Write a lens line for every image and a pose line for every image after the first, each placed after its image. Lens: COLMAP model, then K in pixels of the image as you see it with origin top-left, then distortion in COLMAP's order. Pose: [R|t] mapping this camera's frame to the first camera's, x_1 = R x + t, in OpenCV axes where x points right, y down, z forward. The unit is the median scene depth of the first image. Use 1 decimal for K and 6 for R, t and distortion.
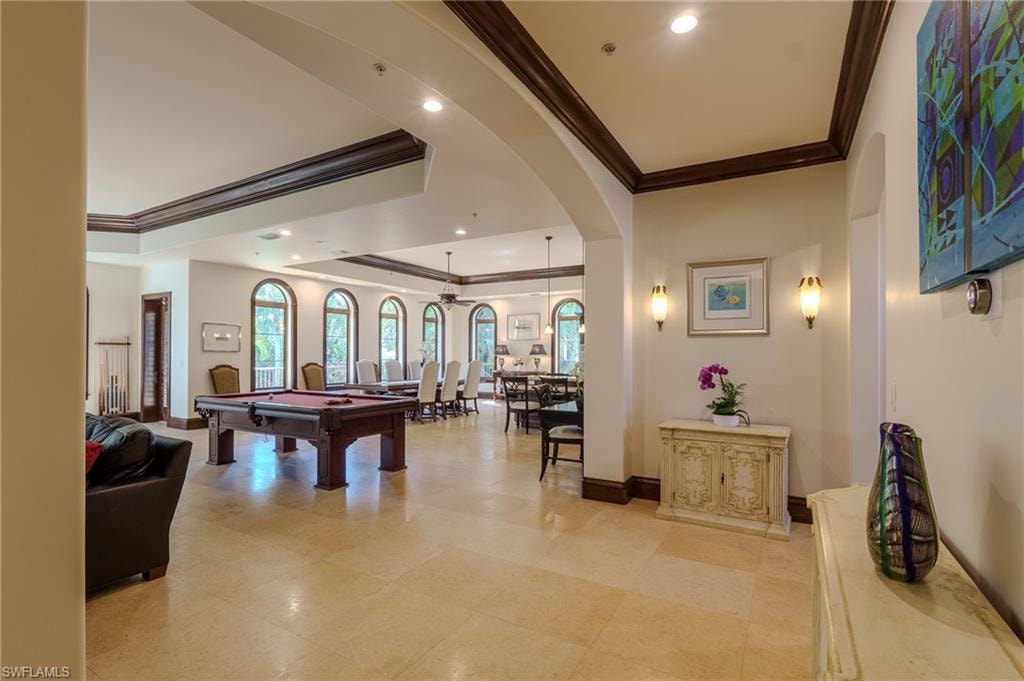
lens RADIAL K [[472.1, 0, 519.5], [0, 472.1, 359.4], [0, 0, 1]] dist [-0.005876, 0.001339]
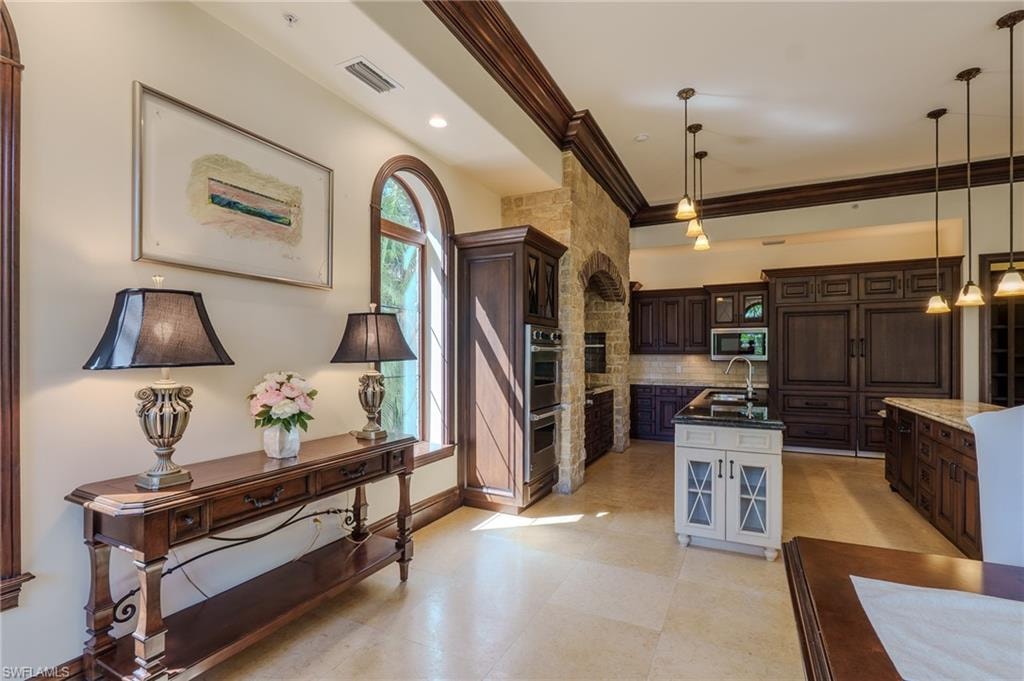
lens RADIAL K [[472.1, 0, 506.7], [0, 472.1, 357.8], [0, 0, 1]] dist [-0.005876, 0.001339]
pose [[-0.041081, -0.011174, 0.999093, -0.269508], [0.012107, 0.999858, 0.011680, -0.018909], [-0.999082, 0.012576, -0.040940, 1.404634]]
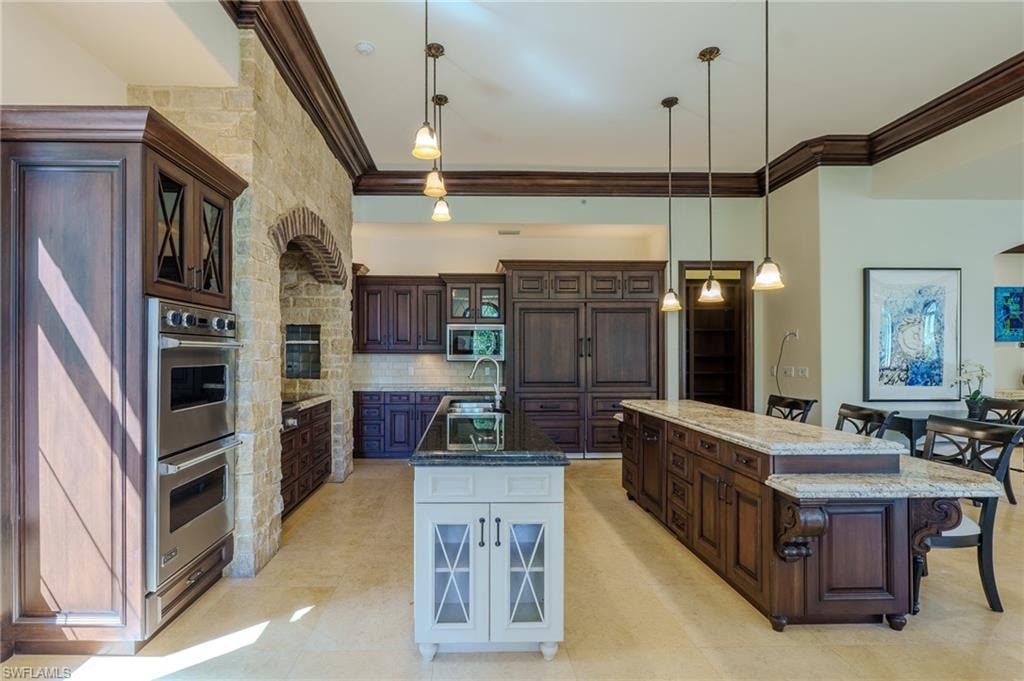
lens RADIAL K [[472.1, 0, 467.0], [0, 472.1, 356.0], [0, 0, 1]] dist [-0.005876, 0.001339]
pose [[-0.494958, -0.008371, 0.868877, -0.101733], [0.007391, 0.999877, 0.013844, -0.017455], [-0.868886, 0.013274, -0.494835, 1.342998]]
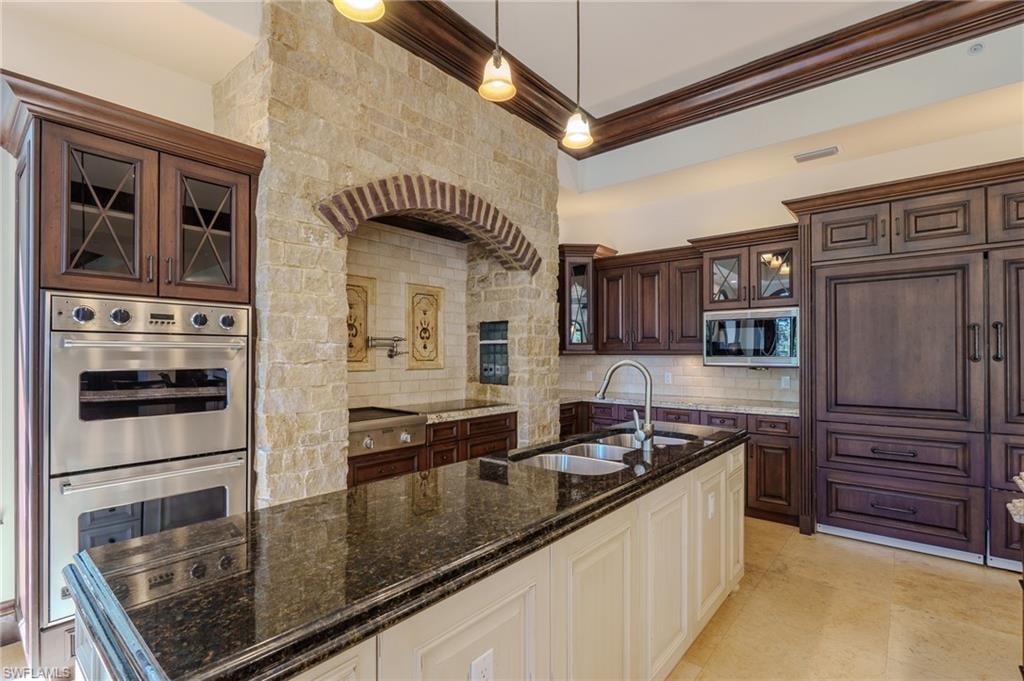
lens RADIAL K [[472.1, 0, 506.6], [0, 472.1, 354.3], [0, 0, 1]] dist [-0.005876, 0.001339]
pose [[0.196051, -0.001717, 0.980592, 0.010569], [0.011968, 0.999928, -0.000642, -0.014230], [-0.980521, 0.011861, 0.196057, 1.125876]]
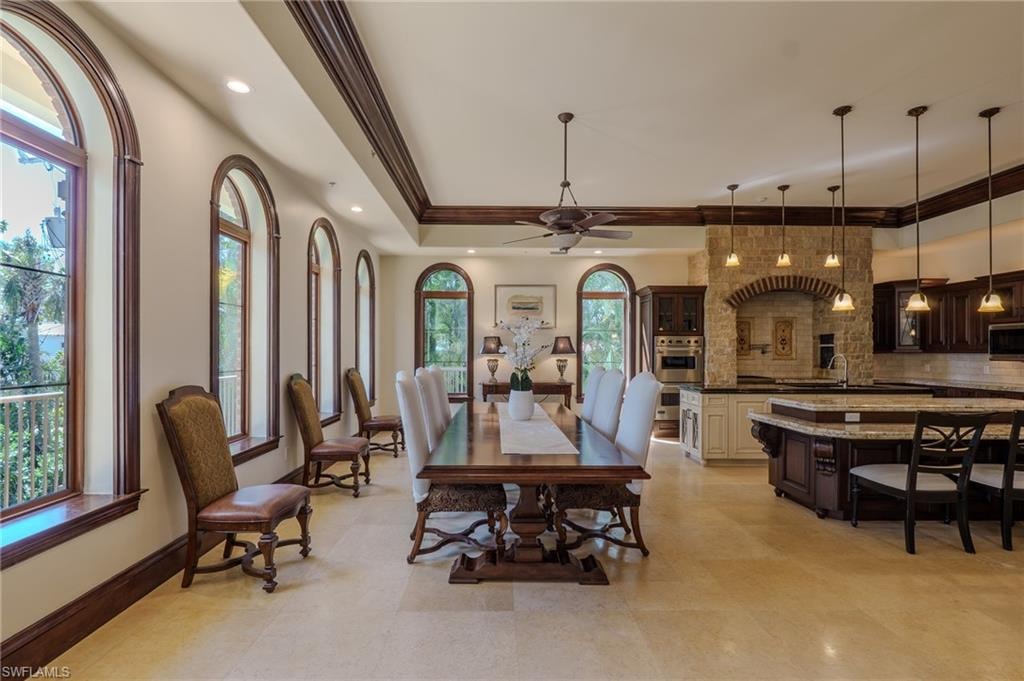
lens RADIAL K [[472.1, 0, 502.6], [0, 472.1, 349.8], [0, 0, 1]] dist [-0.005876, 0.001339]
pose [[0.867626, 0.002679, 0.497210, -0.479673], [0.004391, 0.999905, -0.013050, -0.010565], [-0.497198, 0.013505, 0.867532, 0.771175]]
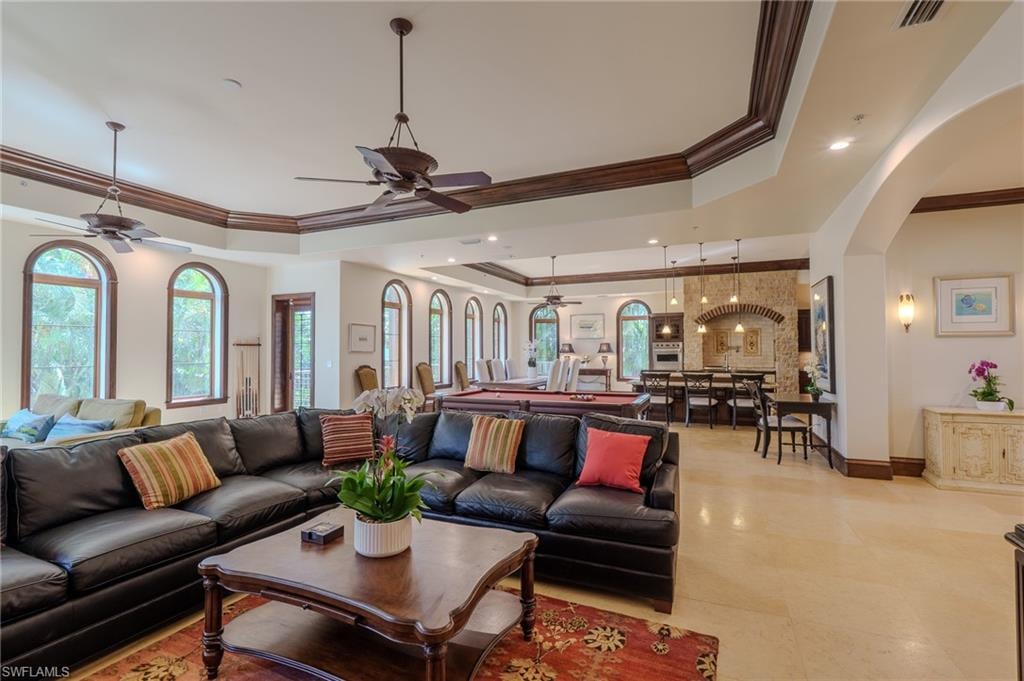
lens RADIAL K [[472.1, 0, 517.5], [0, 472.1, 341.4], [0, 0, 1]] dist [-0.005876, 0.001339]
pose [[0.993727, -0.004241, 0.111749, -0.404492], [0.008011, 0.999413, -0.033306, -0.002920], [-0.111543, 0.033992, 0.993178, -0.033343]]
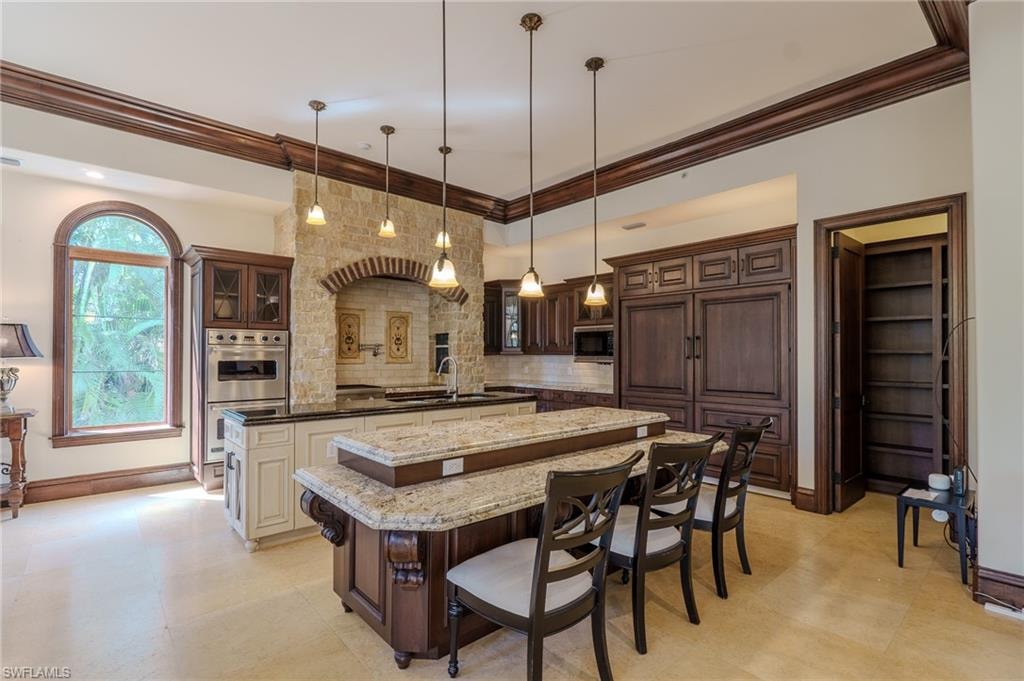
lens RADIAL K [[472.1, 0, 504.7], [0, 472.1, 353.3], [0, 0, 1]] dist [-0.005876, 0.001339]
pose [[0.335247, 0.000618, 0.942130, -0.207217], [0.009659, 0.999945, -0.004093, -0.011829], [-0.942081, 0.010472, 0.335223, 0.878969]]
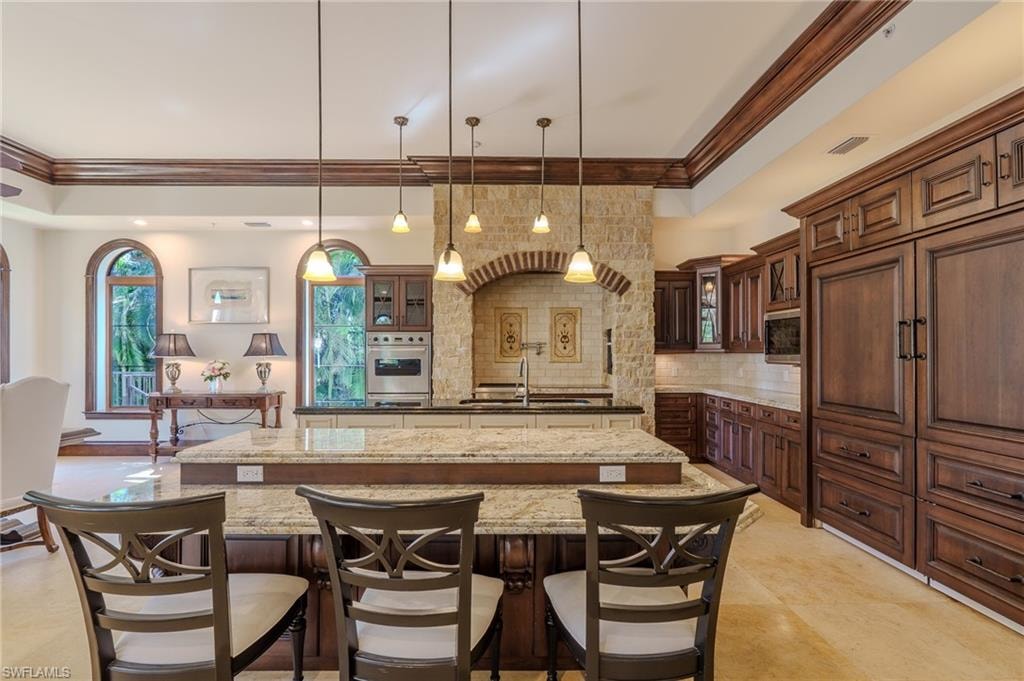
lens RADIAL K [[472.1, 0, 505.4], [0, 472.1, 353.4], [0, 0, 1]] dist [-0.005876, 0.001339]
pose [[0.866063, -0.003315, 0.499924, 0.017463], [0.008485, 0.999931, -0.008067, -0.009485], [-0.499863, 0.011228, 0.866032, 0.720846]]
